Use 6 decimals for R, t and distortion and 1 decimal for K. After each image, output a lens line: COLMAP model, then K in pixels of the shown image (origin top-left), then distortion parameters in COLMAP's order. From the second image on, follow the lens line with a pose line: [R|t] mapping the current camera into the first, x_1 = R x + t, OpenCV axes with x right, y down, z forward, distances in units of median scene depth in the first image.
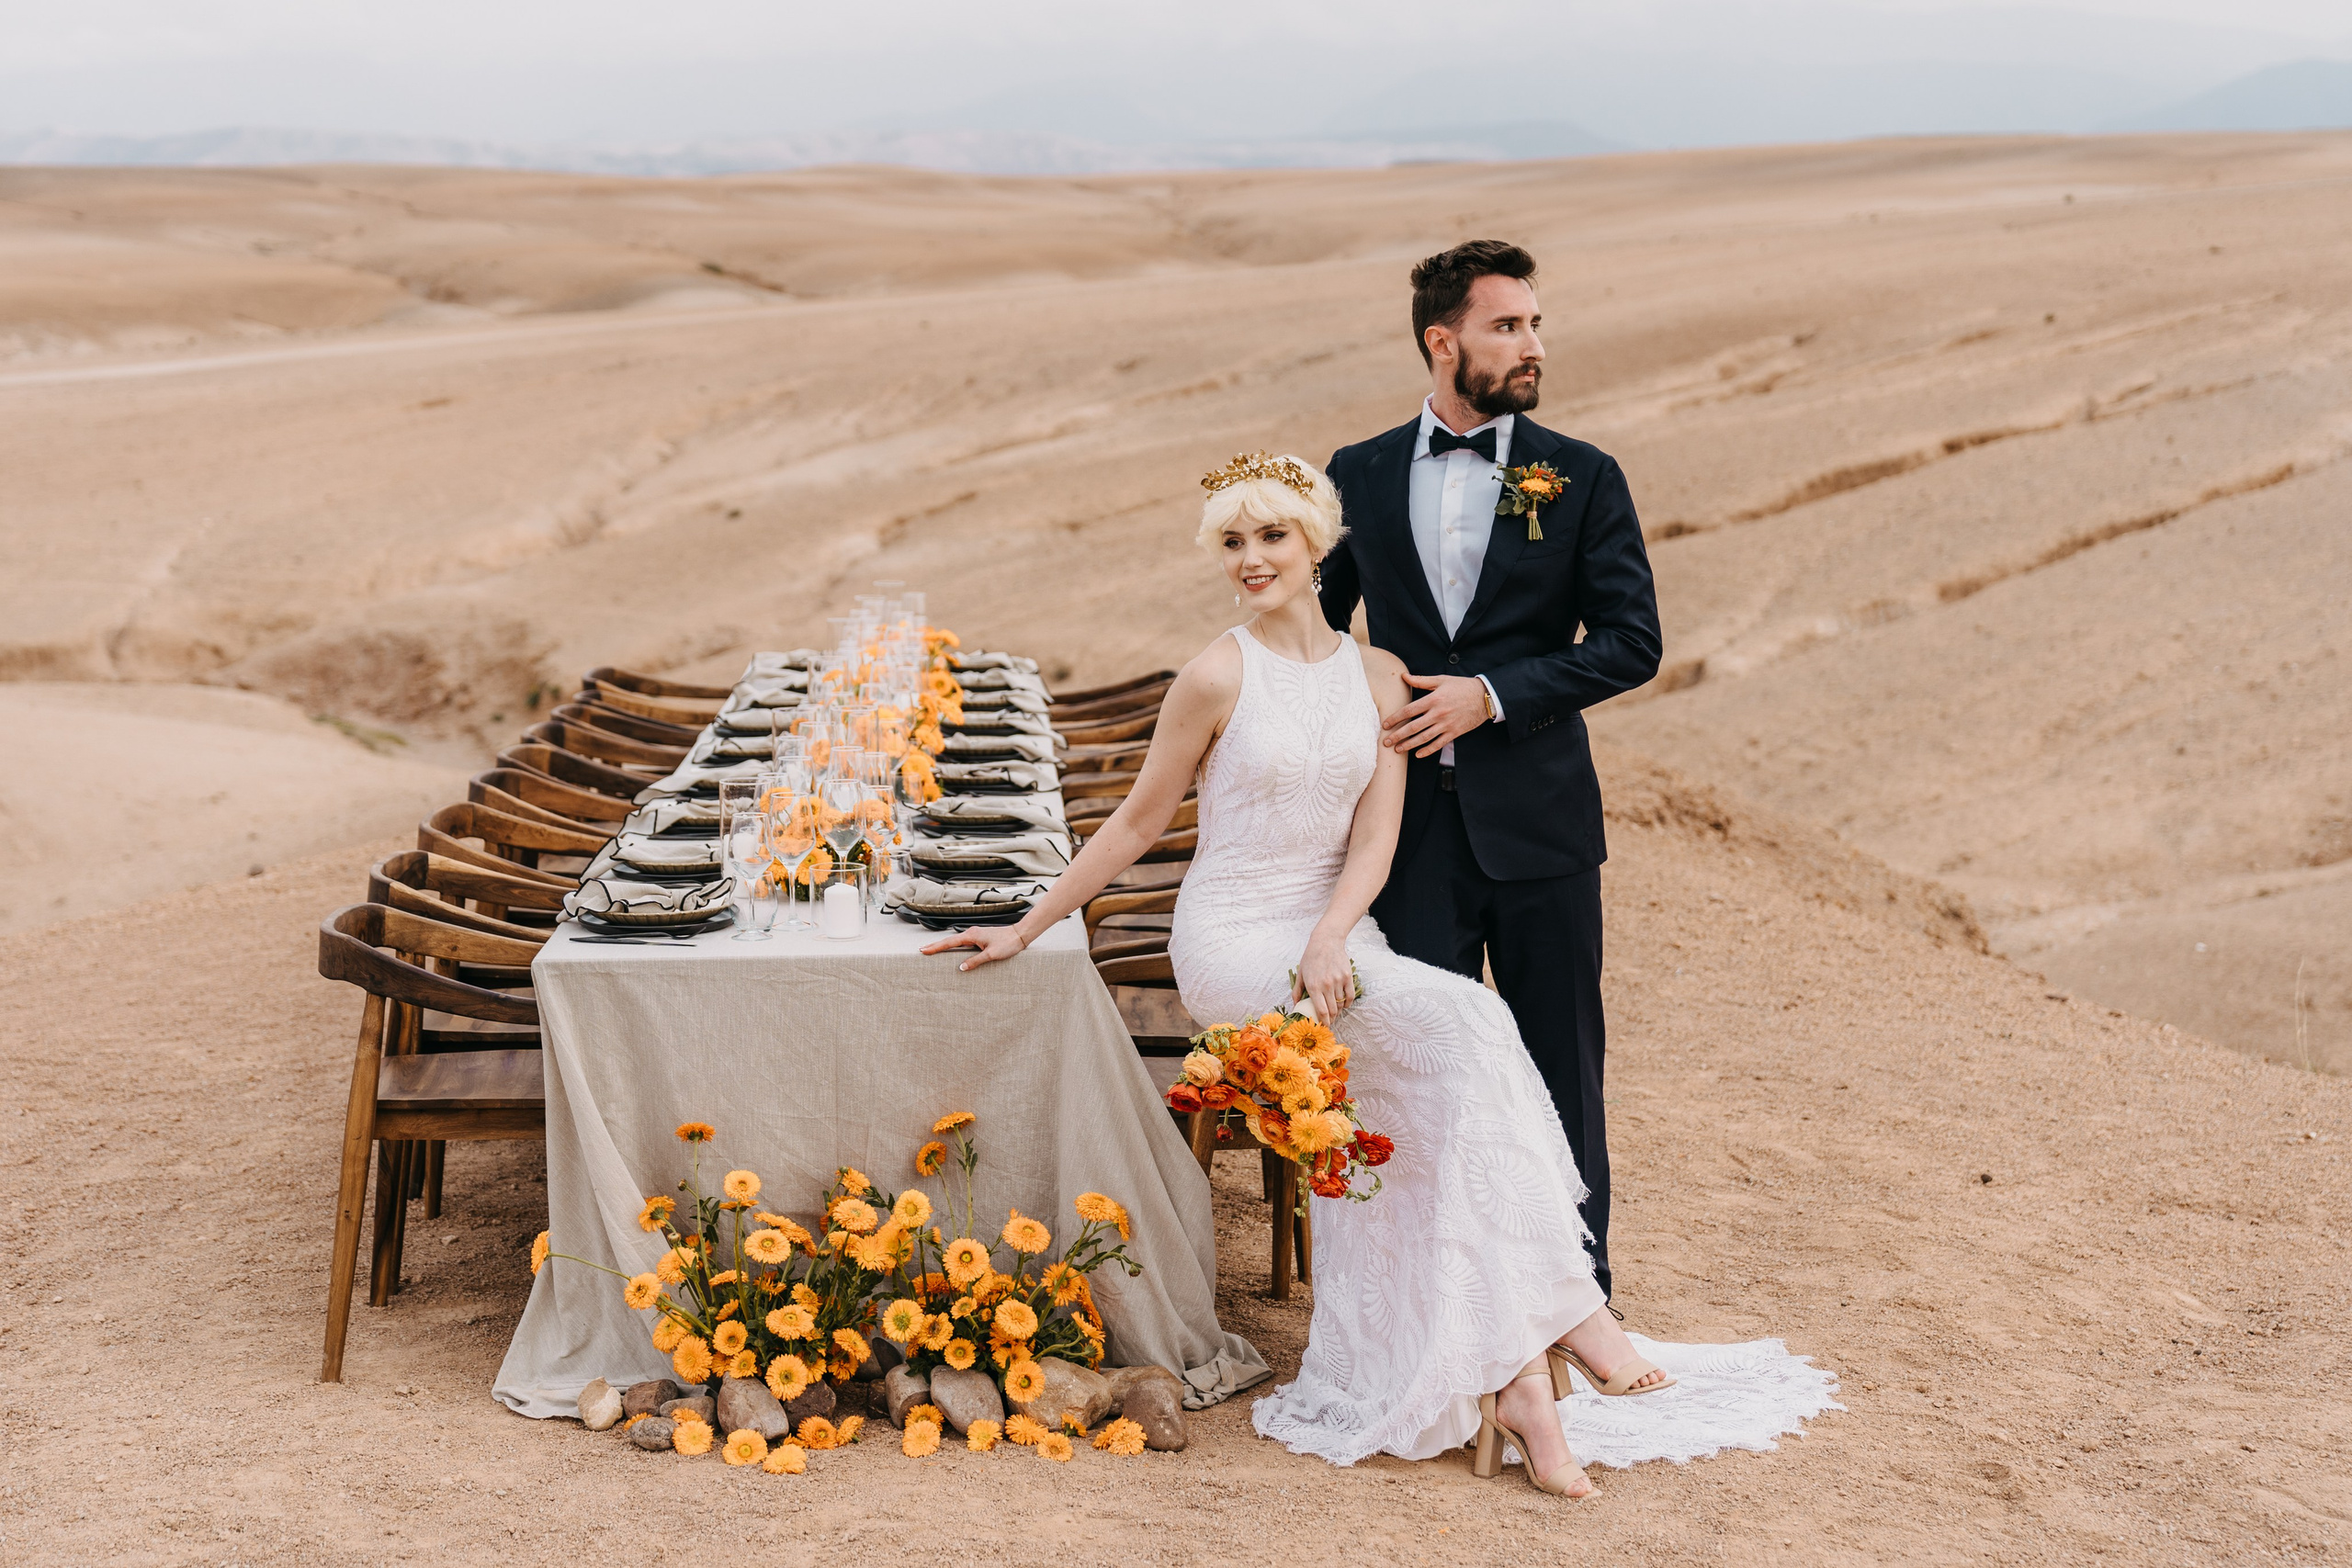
lens RADIAL K [[3380.1, 0, 1185.3], [0, 3380.1, 758.7], [0, 0, 1]] dist [0.016210, 0.038231]
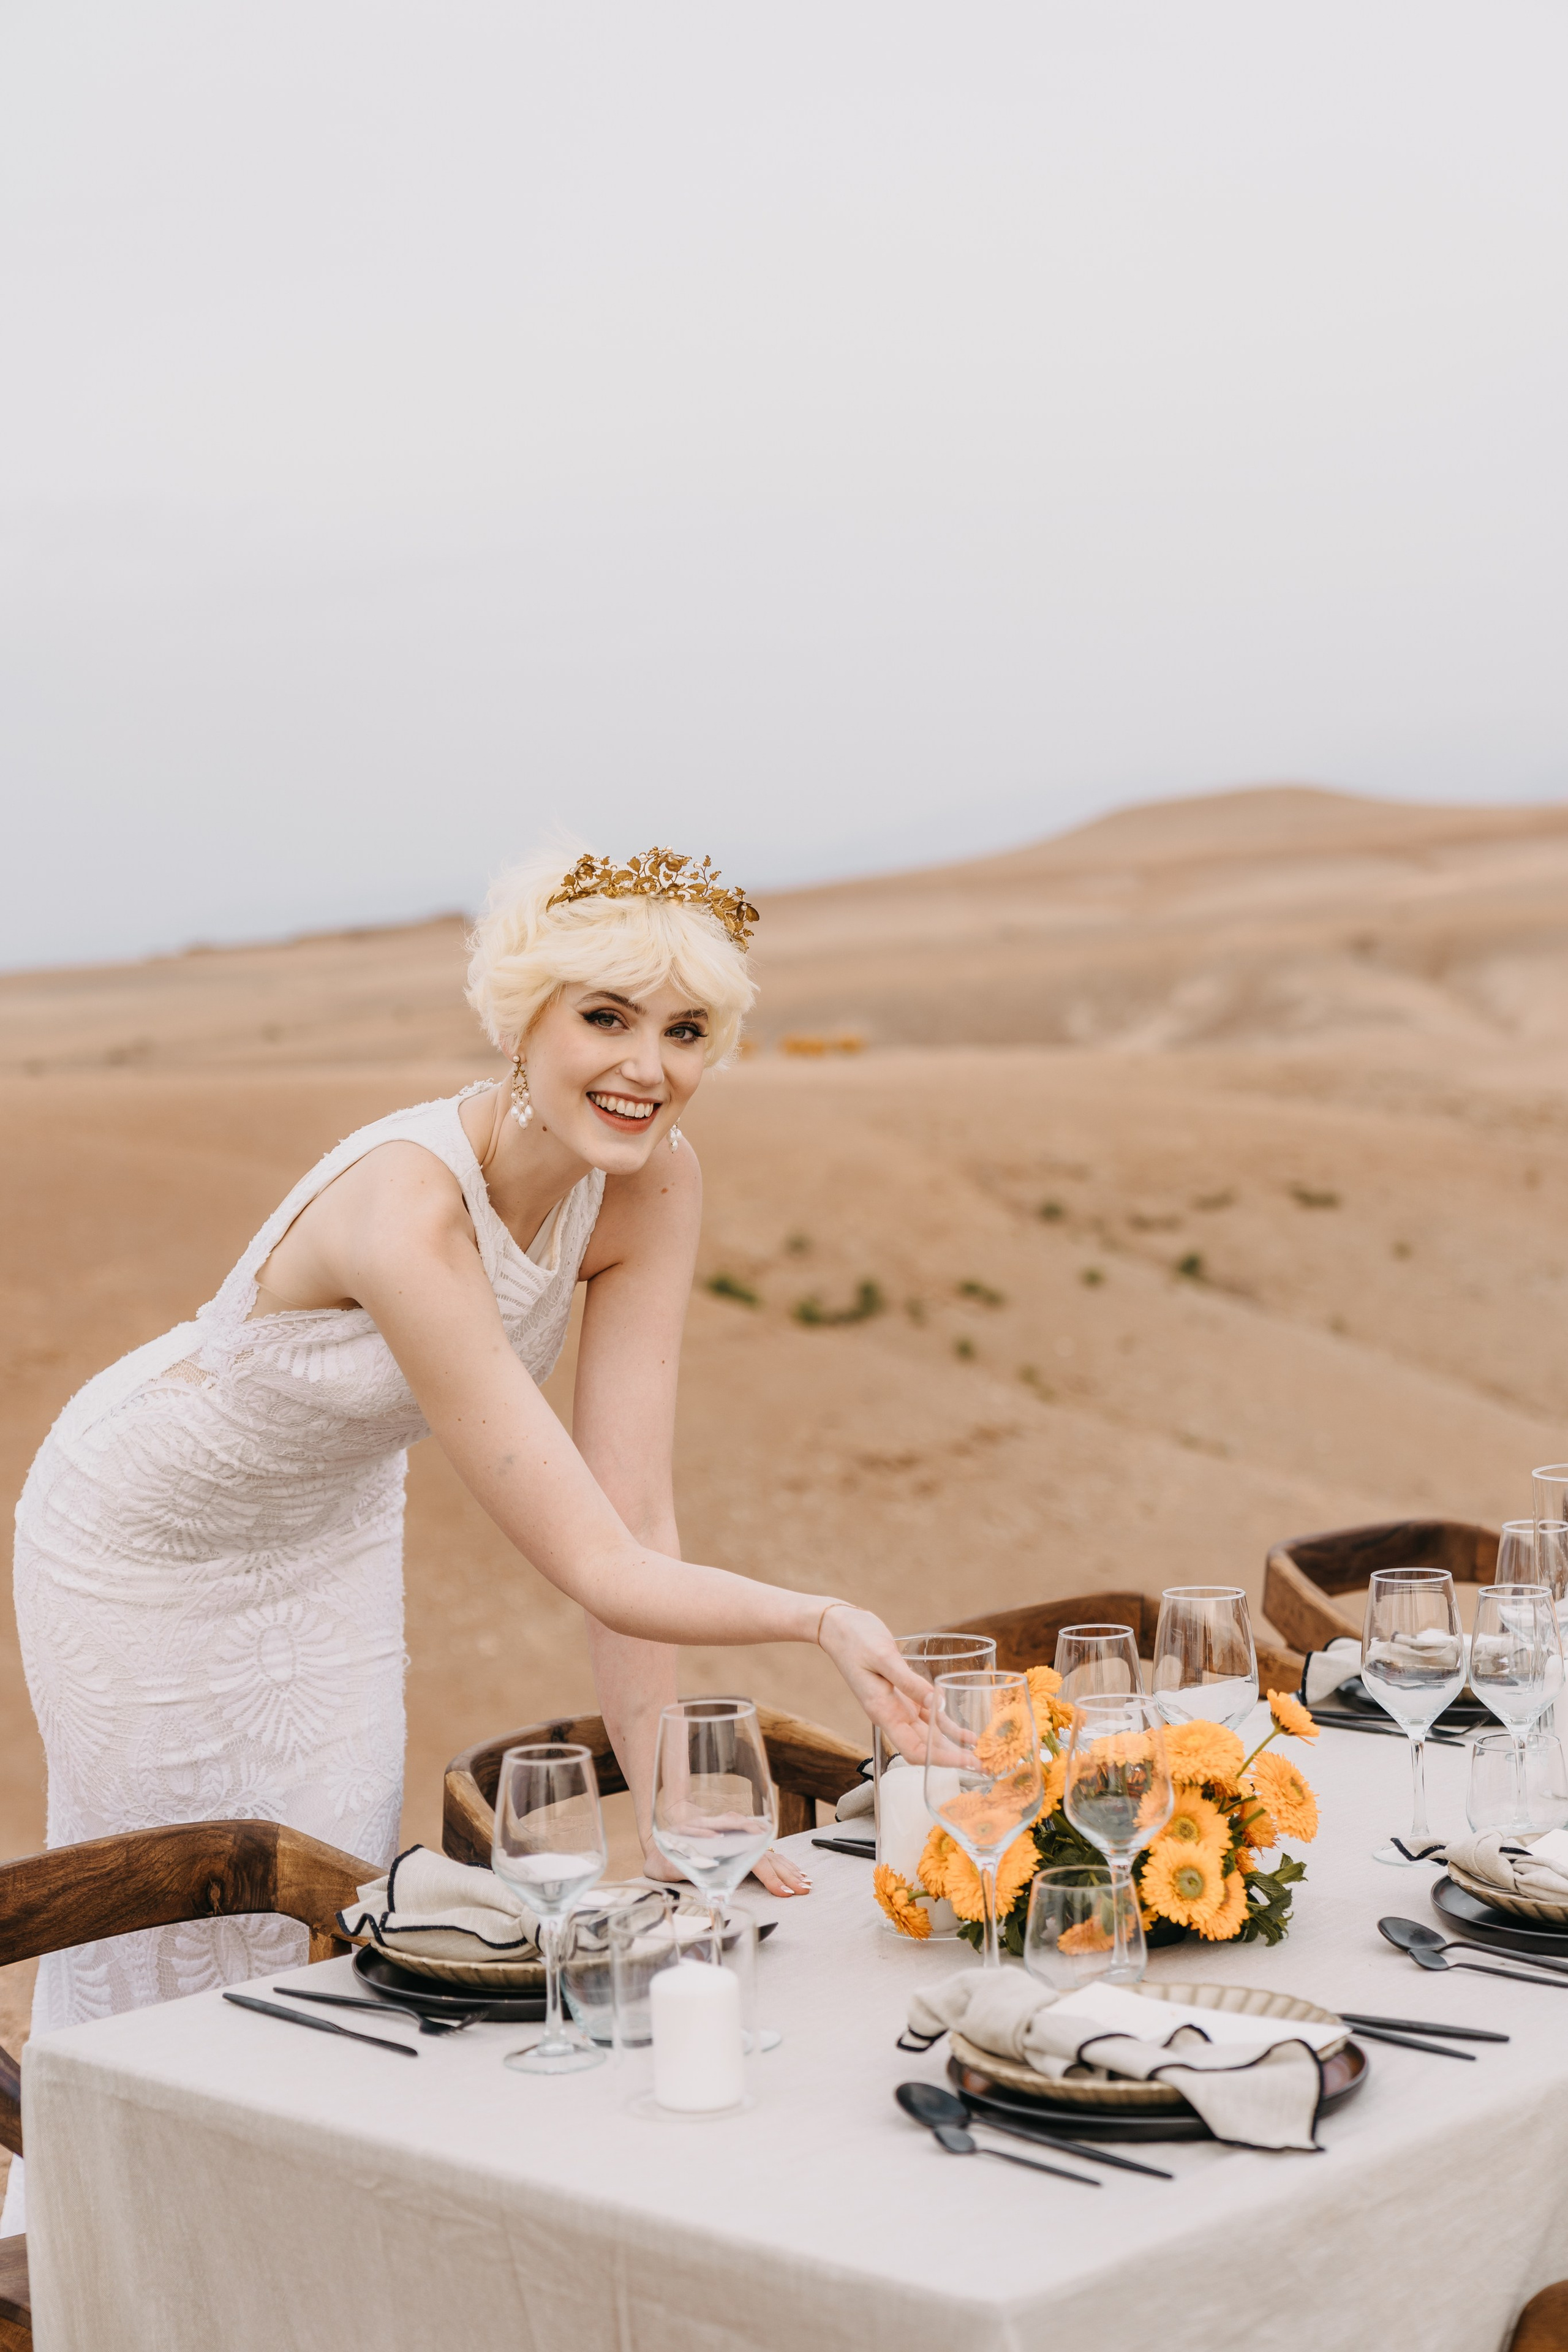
lens RADIAL K [[3808.9, 0, 781.9], [0, 3808.9, 1174.2], [0, 0, 1]] dist [0.118481, -2.652749]
pose [[0.680362, 0.016709, -0.732686, 0.164499], [-0.049877, 0.998478, -0.023544, -0.032096], [0.731177, 0.052563, 0.680160, 0.531986]]
